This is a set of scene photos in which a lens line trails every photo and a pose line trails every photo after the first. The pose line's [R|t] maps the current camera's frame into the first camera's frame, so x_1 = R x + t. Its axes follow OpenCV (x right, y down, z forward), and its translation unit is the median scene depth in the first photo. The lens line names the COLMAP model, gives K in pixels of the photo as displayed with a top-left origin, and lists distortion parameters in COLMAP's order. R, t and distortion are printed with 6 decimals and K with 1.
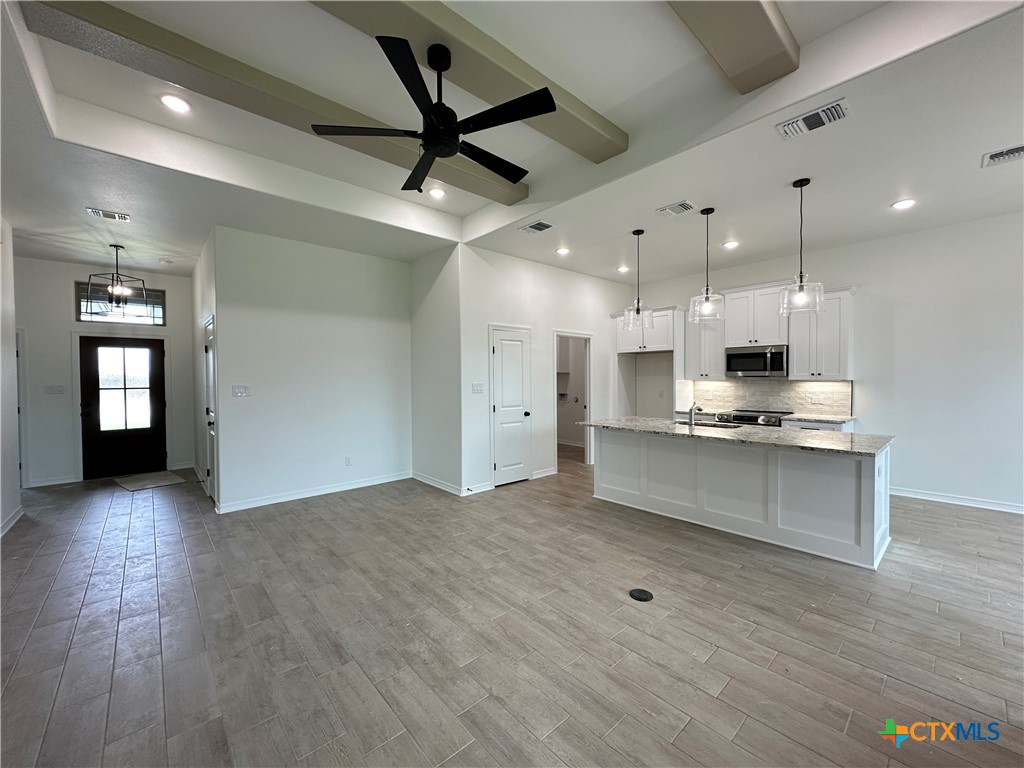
lens RADIAL K [[408.3, 0, 509.9], [0, 408.3, 386.2], [0, 0, 1]] dist [-0.002498, 0.000252]
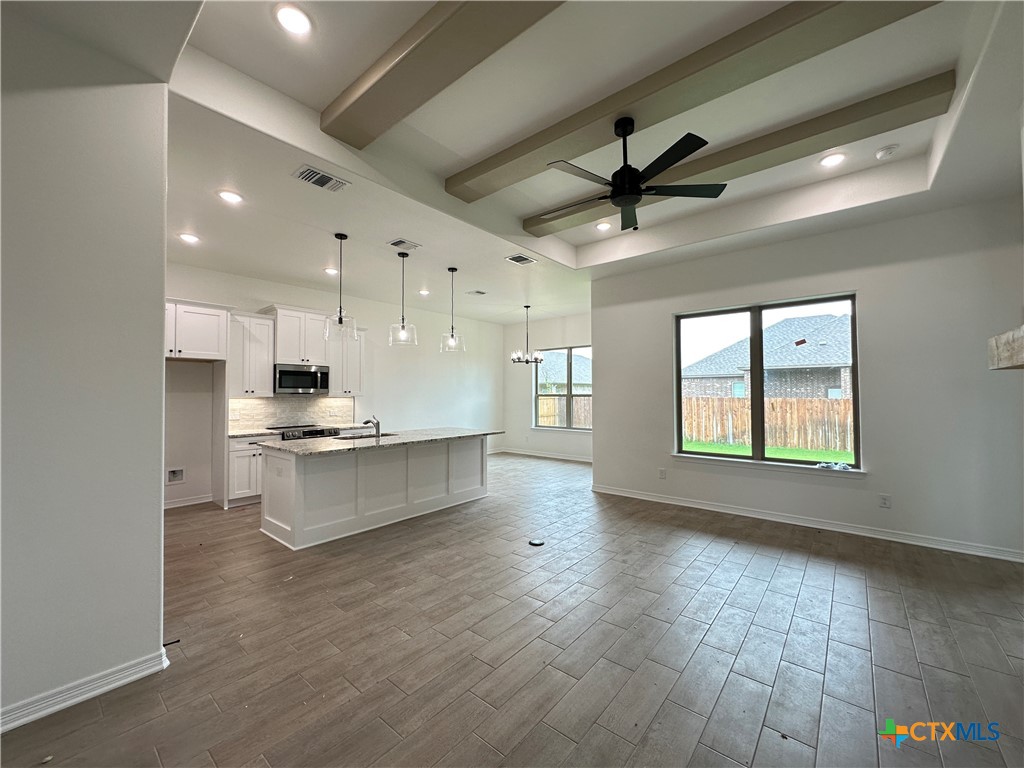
lens RADIAL K [[408.3, 0, 511.9], [0, 408.3, 388.6], [0, 0, 1]] dist [-0.002498, 0.000252]
pose [[-0.145413, 0.019429, 0.989180, -0.580742], [0.025604, 0.999546, -0.015868, -0.005958], [-0.989040, 0.023019, -0.145844, 0.676059]]
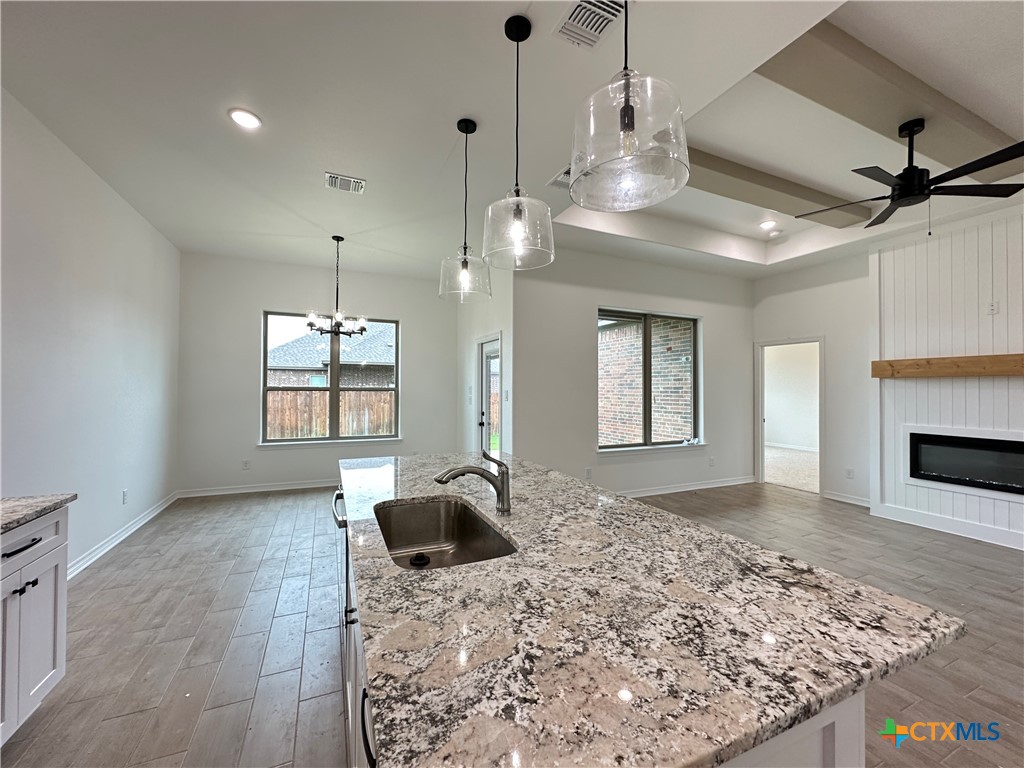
lens RADIAL K [[408.3, 0, 510.9], [0, 408.3, 383.8], [0, 0, 1]] dist [-0.002498, 0.000252]
pose [[-0.952636, 0.004497, 0.304080, 0.273876], [0.007154, 0.999945, 0.007623, -0.018244], [-0.304029, 0.009437, -0.952616, 1.133840]]
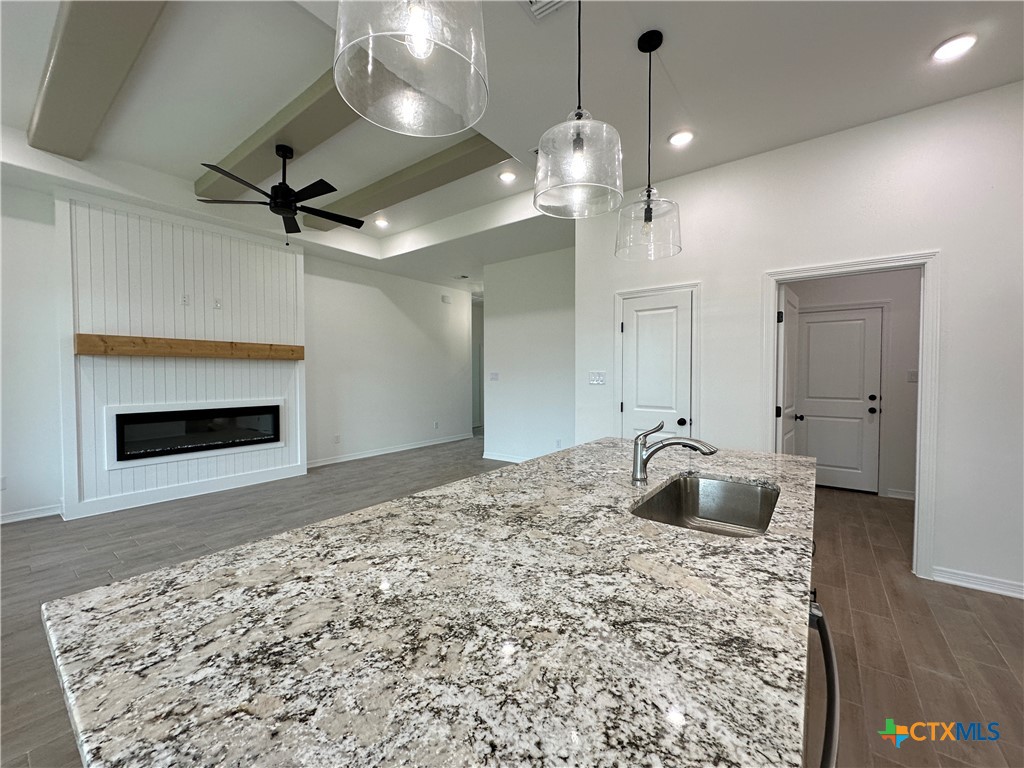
lens RADIAL K [[408.3, 0, 509.5], [0, 408.3, 382.9], [0, 0, 1]] dist [-0.002498, 0.000252]
pose [[0.192206, 0.028117, -0.980952, 0.663979], [-0.021316, 0.999473, 0.024472, -0.001431], [0.981123, 0.016207, 0.192704, 0.679881]]
